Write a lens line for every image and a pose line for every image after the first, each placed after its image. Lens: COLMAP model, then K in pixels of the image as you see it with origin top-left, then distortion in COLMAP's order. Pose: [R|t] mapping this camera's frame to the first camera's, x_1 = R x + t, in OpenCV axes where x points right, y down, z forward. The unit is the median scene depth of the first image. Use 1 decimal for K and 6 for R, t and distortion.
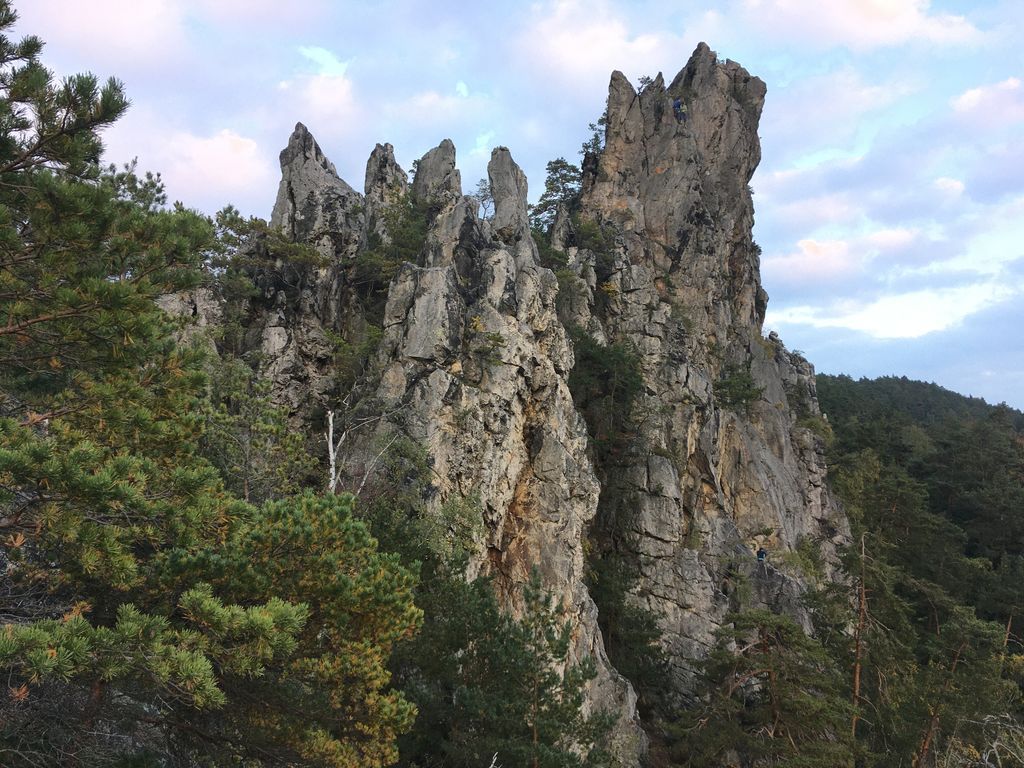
lens RADIAL K [[865.5, 0, 513.5], [0, 865.5, 384.5], [0, 0, 1]] dist [0.067799, -0.094521]
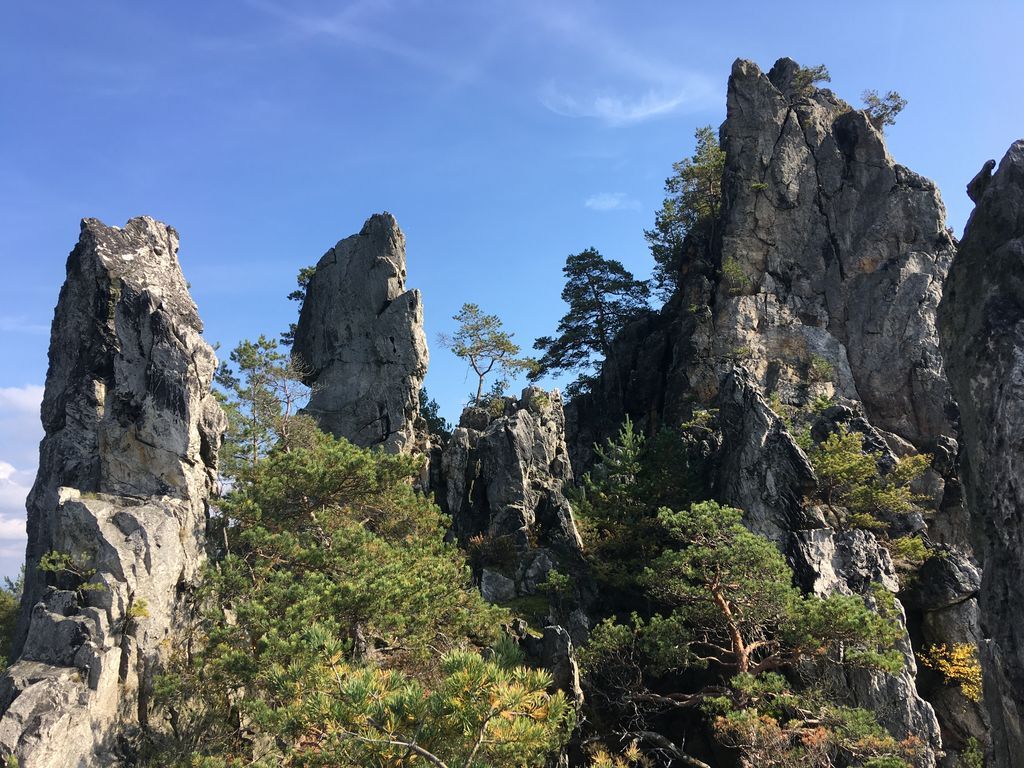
lens RADIAL K [[865.5, 0, 511.4], [0, 865.5, 383.1], [0, 0, 1]] dist [0.067799, -0.094521]
pose [[0.996014, -0.055419, 0.069894, -0.045615], [0.062342, 0.992920, -0.101106, -0.151157], [-0.063796, 0.105060, 0.992417, 0.570894]]
